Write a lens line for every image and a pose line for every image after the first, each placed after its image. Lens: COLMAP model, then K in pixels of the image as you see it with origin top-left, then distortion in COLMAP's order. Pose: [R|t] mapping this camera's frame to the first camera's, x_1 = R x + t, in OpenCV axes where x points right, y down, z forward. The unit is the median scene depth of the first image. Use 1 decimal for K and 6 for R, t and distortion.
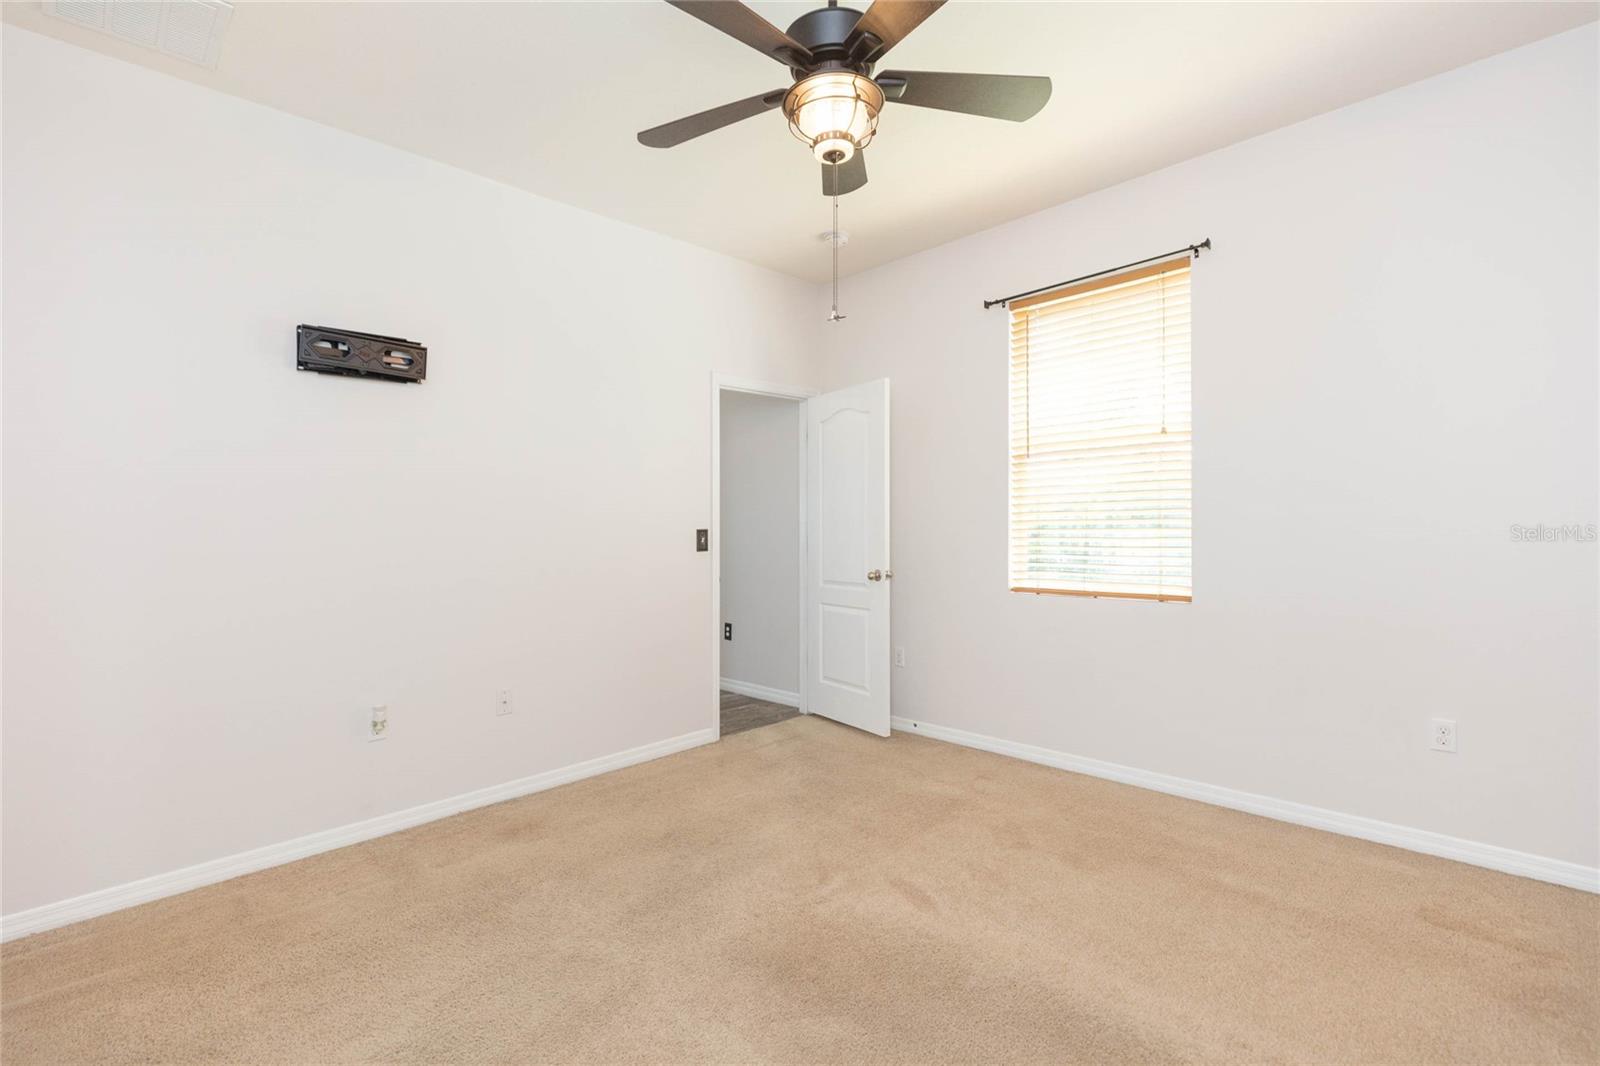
lens RADIAL K [[719.2, 0, 799.0], [0, 719.2, 528.6], [0, 0, 1]] dist [0.008888, 0.000010]
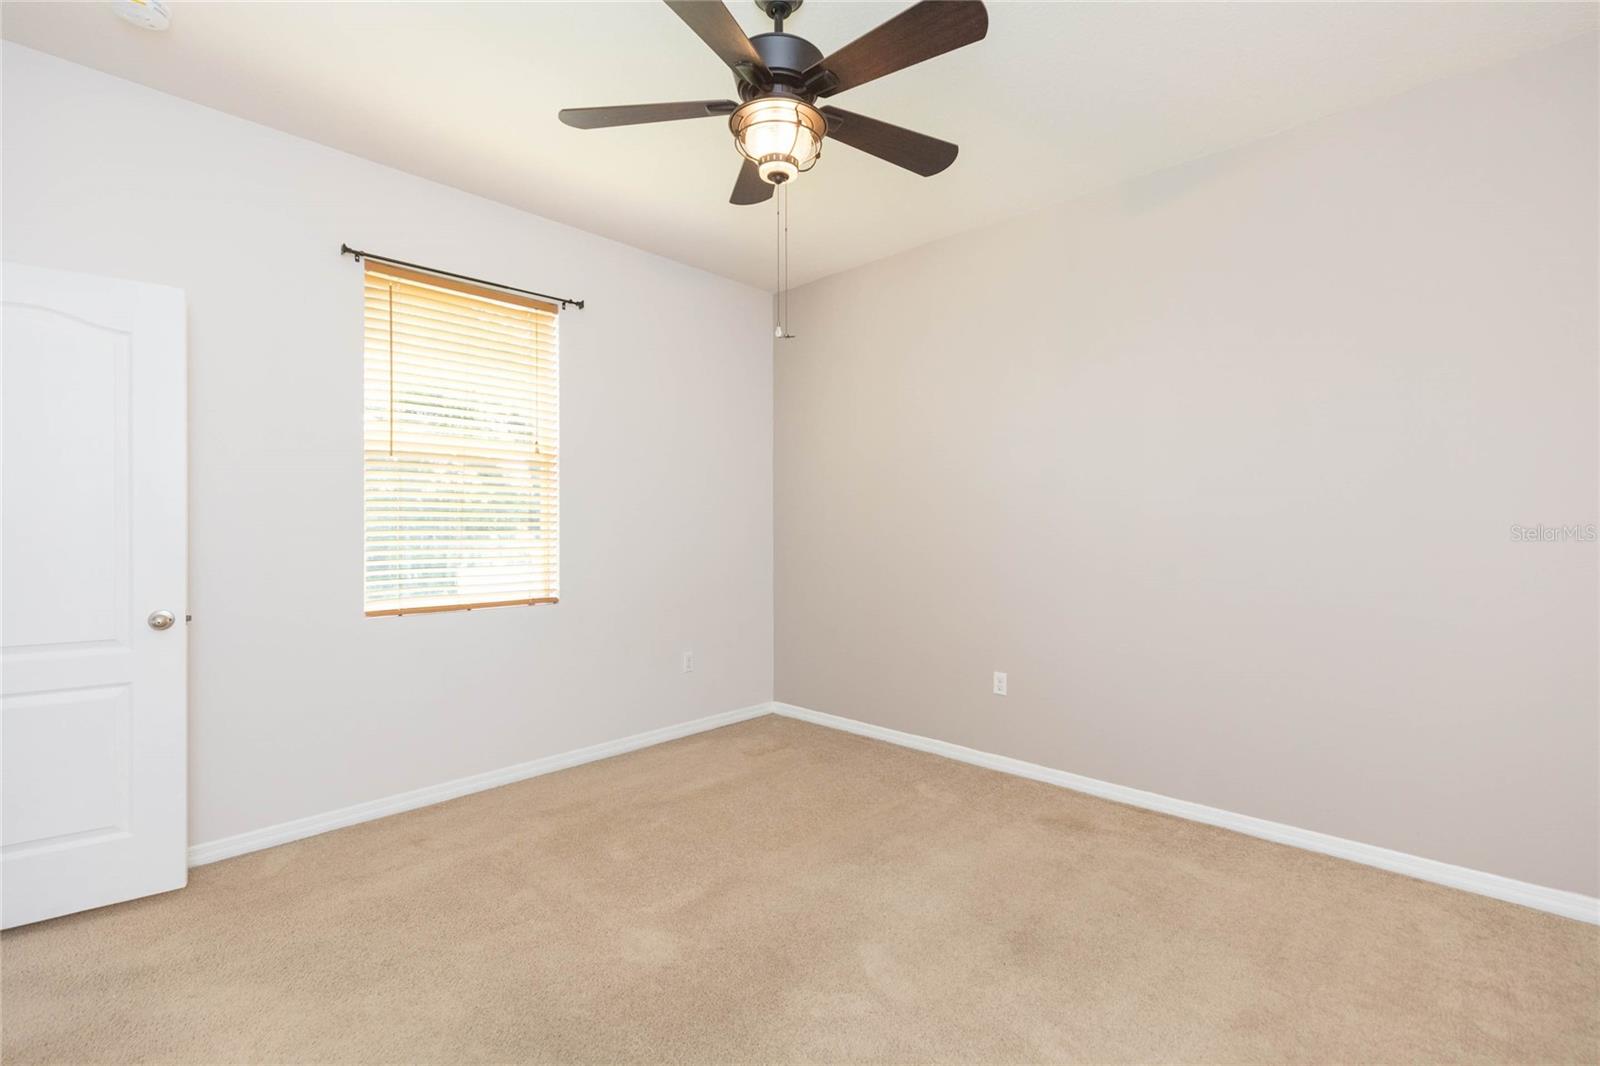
lens RADIAL K [[736.6, 0, 777.1], [0, 736.6, 538.9], [0, 0, 1]] dist [0.010727, 0.000075]
pose [[-0.023388, -0.002787, 0.999723, -0.594384], [-0.000509, 0.999996, 0.002776, -0.003414], [-0.999726, -0.000444, -0.023389, 0.606936]]
